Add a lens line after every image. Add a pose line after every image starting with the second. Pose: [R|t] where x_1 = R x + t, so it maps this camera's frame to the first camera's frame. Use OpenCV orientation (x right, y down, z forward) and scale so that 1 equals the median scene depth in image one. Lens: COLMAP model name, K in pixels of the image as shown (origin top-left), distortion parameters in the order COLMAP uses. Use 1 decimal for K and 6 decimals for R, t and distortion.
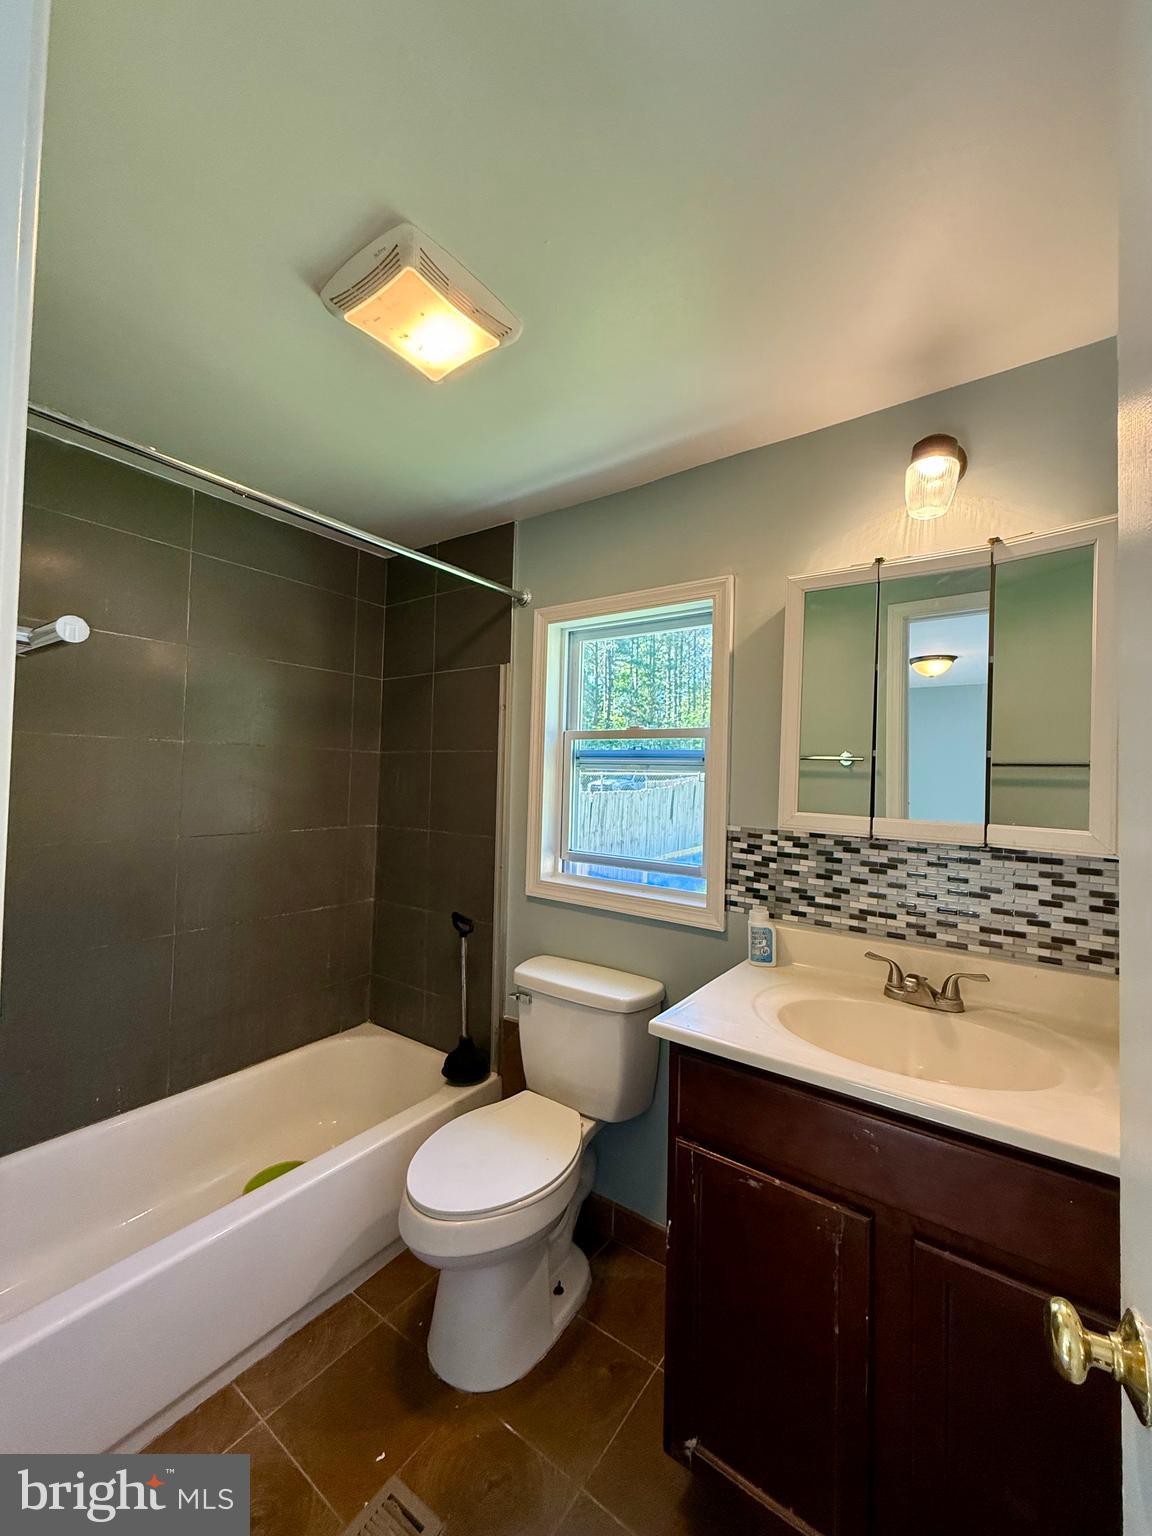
lens RADIAL K [[609.2, 0, 576.3], [0, 609.2, 758.8], [0, 0, 1]] dist [-0.002310, 0.000086]
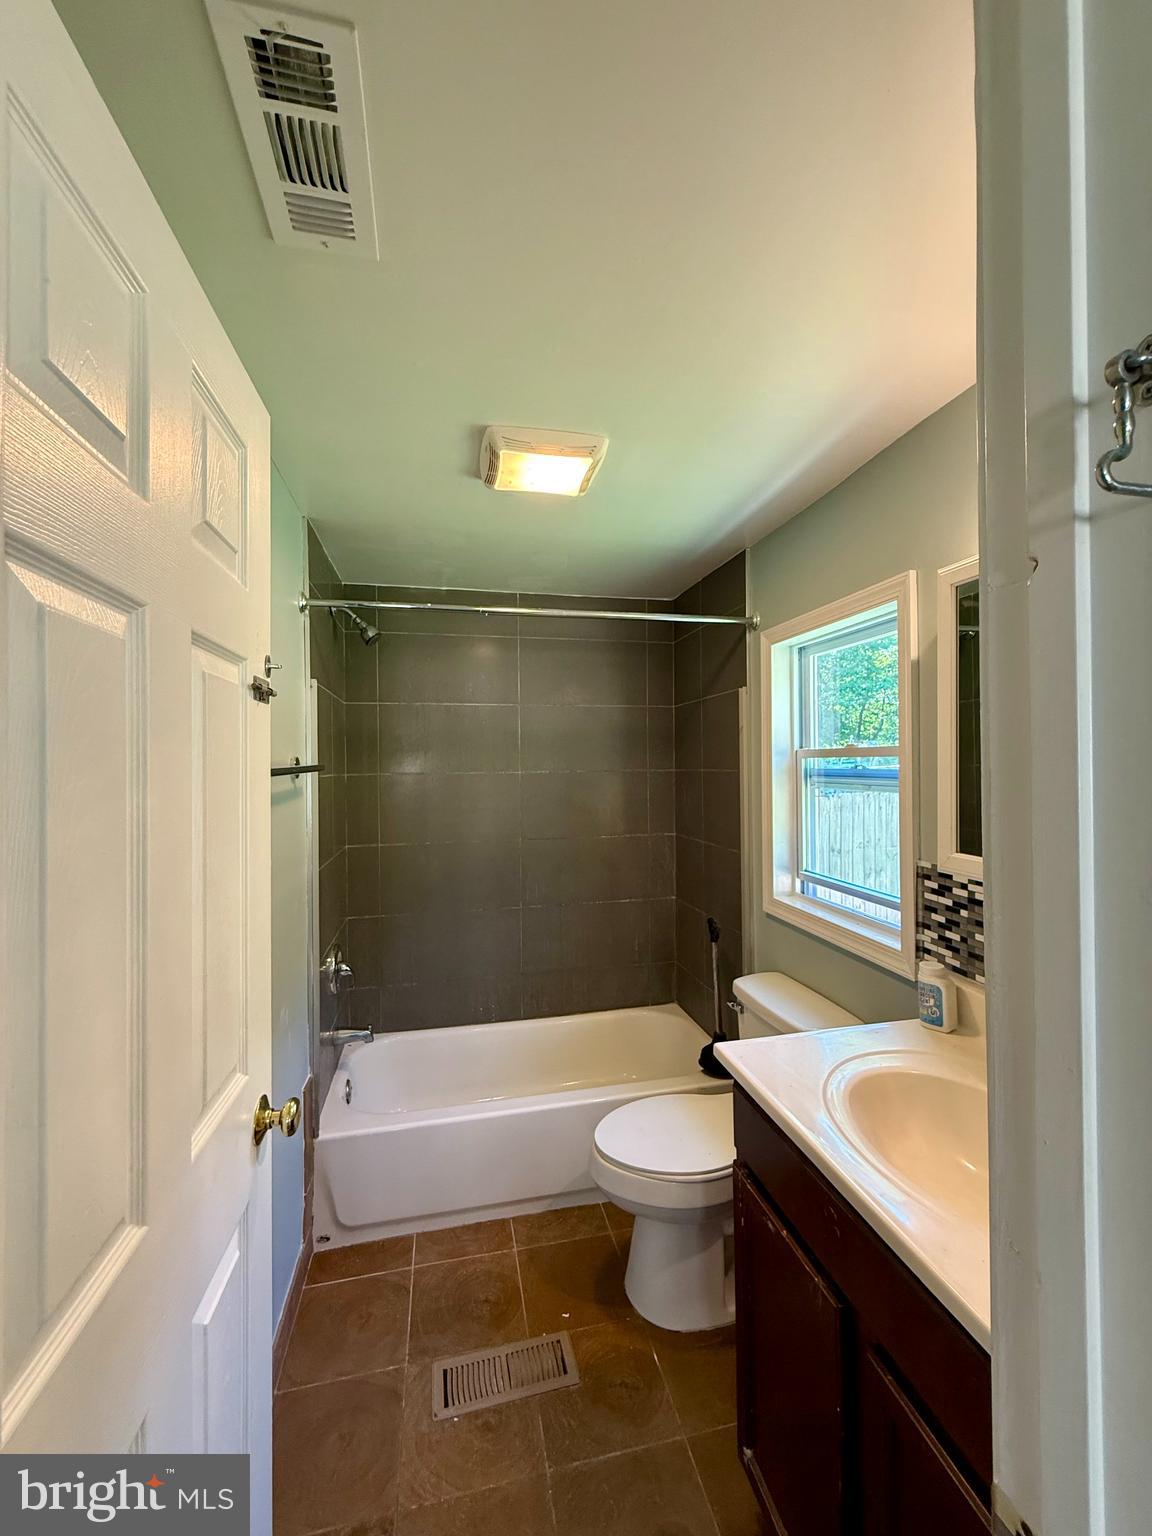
lens RADIAL K [[609.2, 0, 576.3], [0, 609.2, 758.8], [0, 0, 1]] dist [-0.002310, 0.000086]
pose [[0.744560, -0.038823, -0.666426, 0.475303], [0.046726, 0.998890, -0.005986, -0.053097], [0.665918, -0.026682, 0.745547, 0.033662]]
